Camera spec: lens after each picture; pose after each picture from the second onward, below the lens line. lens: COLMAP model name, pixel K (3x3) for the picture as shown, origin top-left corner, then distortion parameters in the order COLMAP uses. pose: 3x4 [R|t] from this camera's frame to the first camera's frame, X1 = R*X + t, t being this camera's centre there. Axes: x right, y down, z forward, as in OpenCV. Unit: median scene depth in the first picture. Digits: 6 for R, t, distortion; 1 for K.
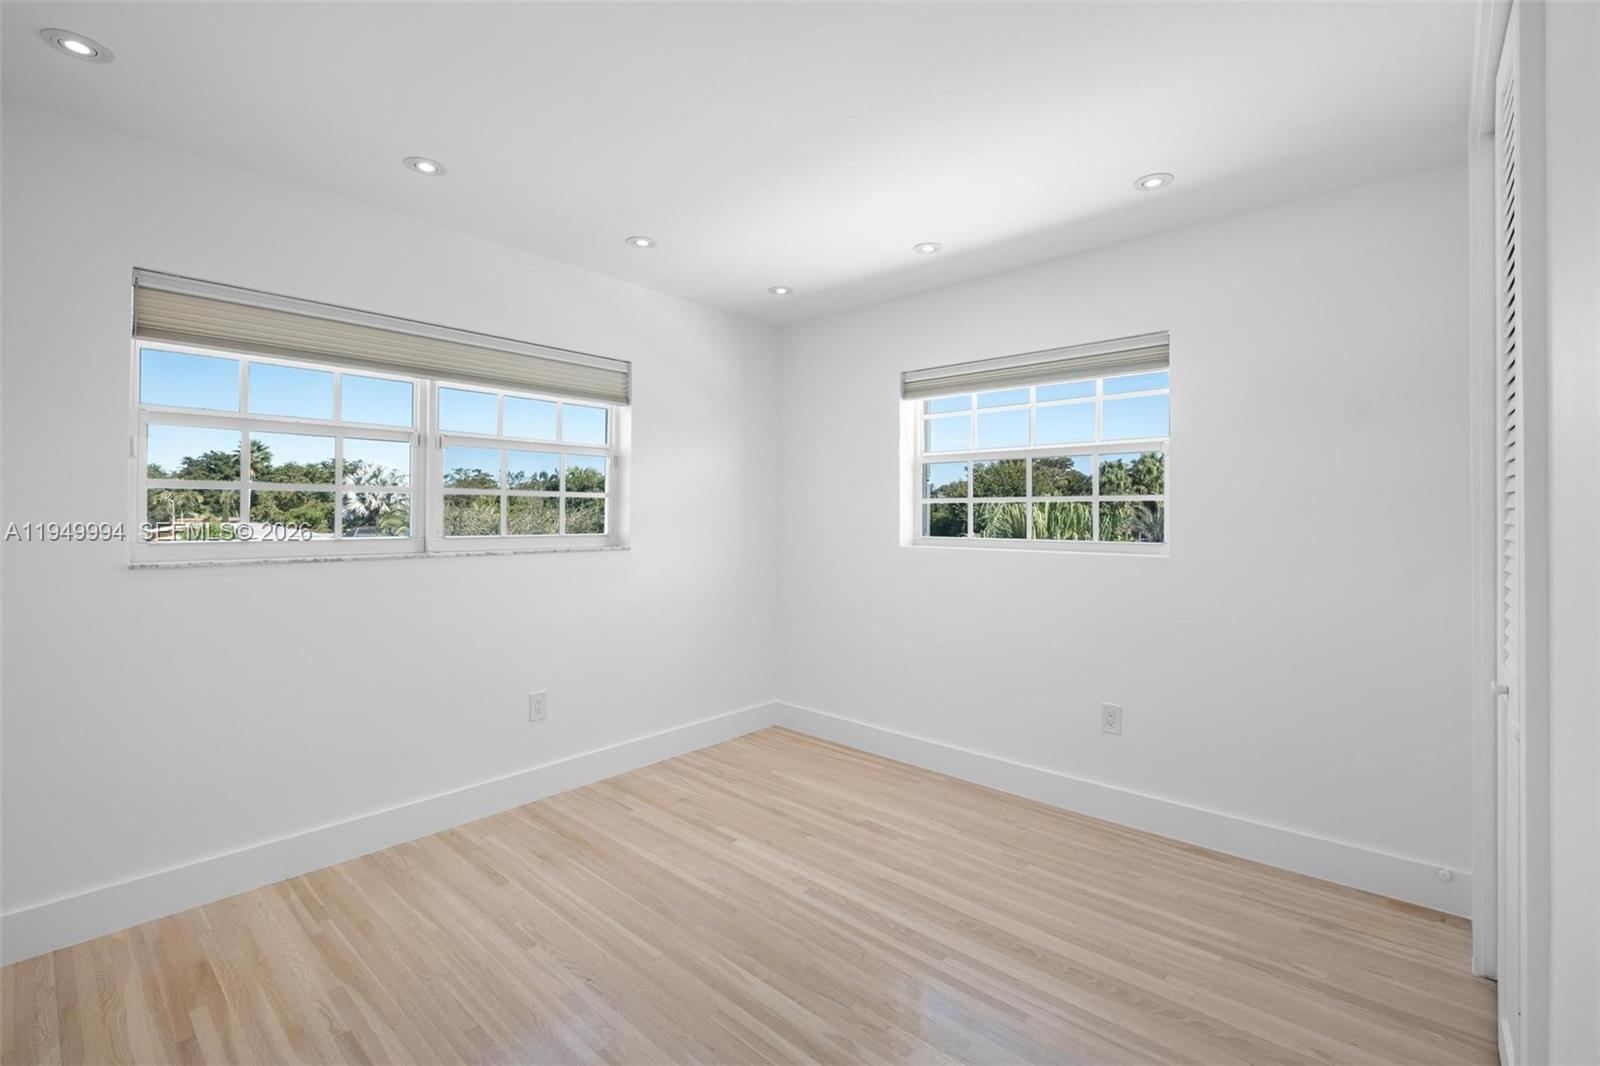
lens RADIAL K [[699.6, 0, 809.2], [0, 699.6, 523.5], [0, 0, 1]] dist [0.004804, -0.001643]
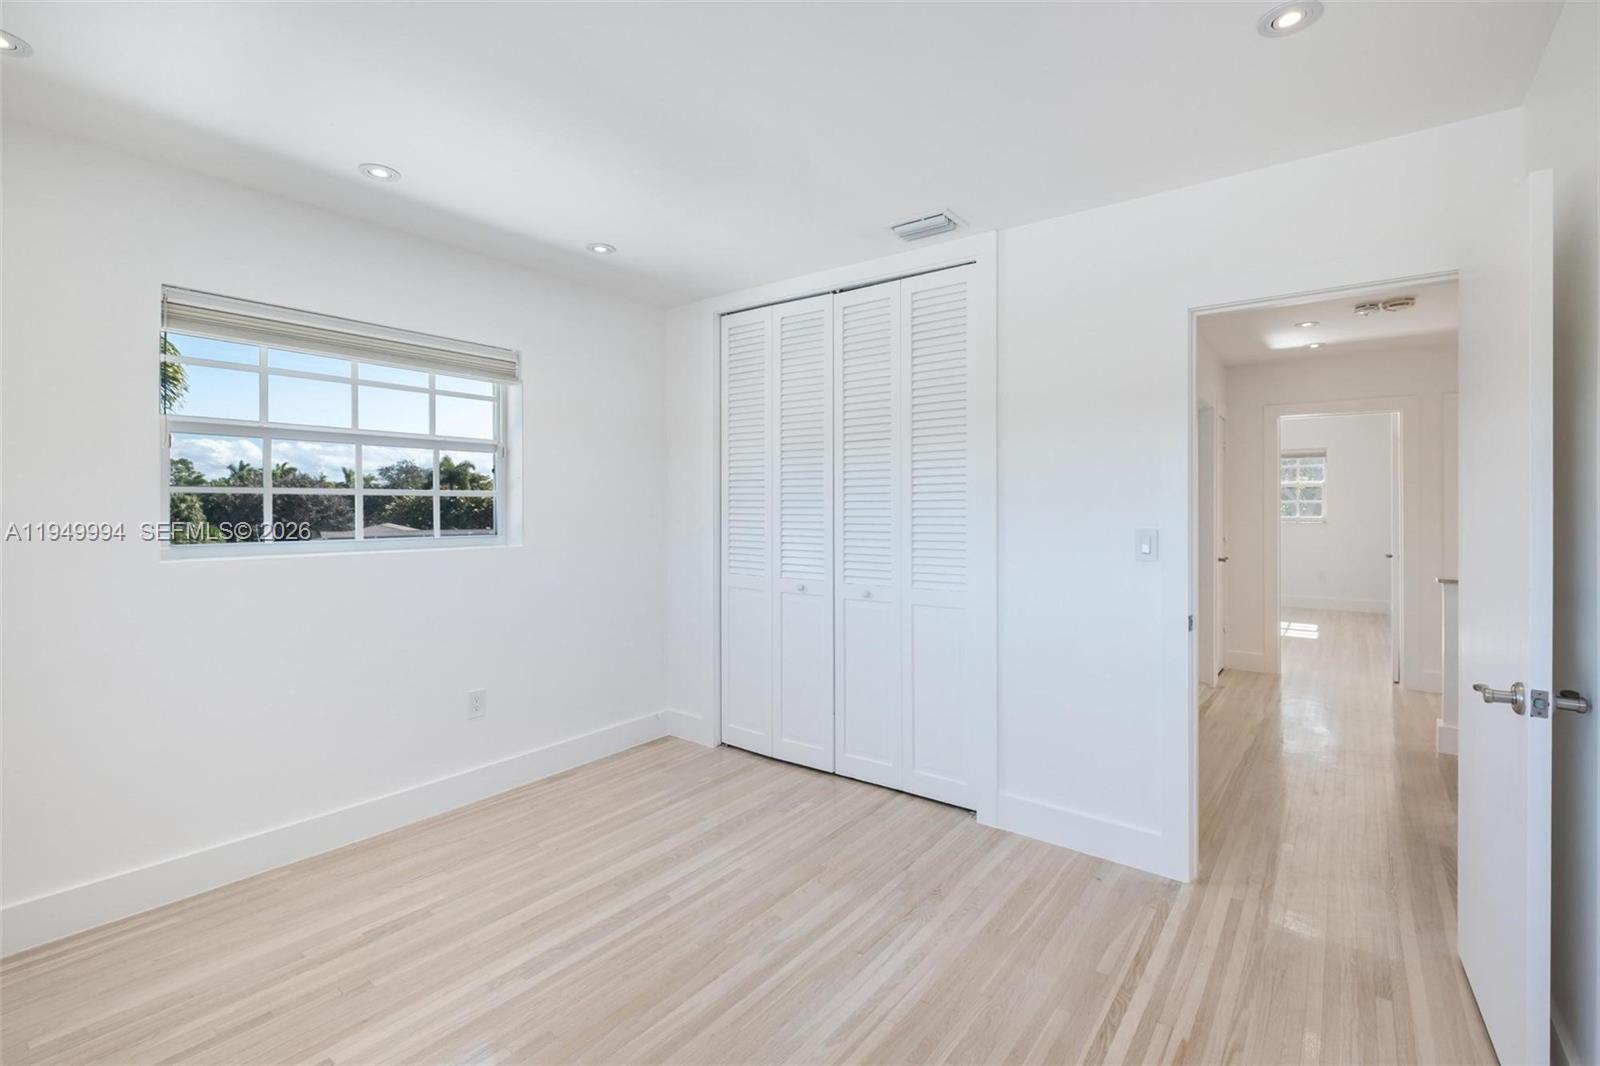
lens RADIAL K [[699.6, 0, 810.9], [0, 699.6, 517.1], [0, 0, 1]] dist [0.004804, -0.001643]
pose [[-0.071786, -0.011898, 0.997349, -0.757156], [0.013216, 0.999830, 0.012878, -0.009971], [-0.997332, 0.014105, -0.071617, 0.662030]]
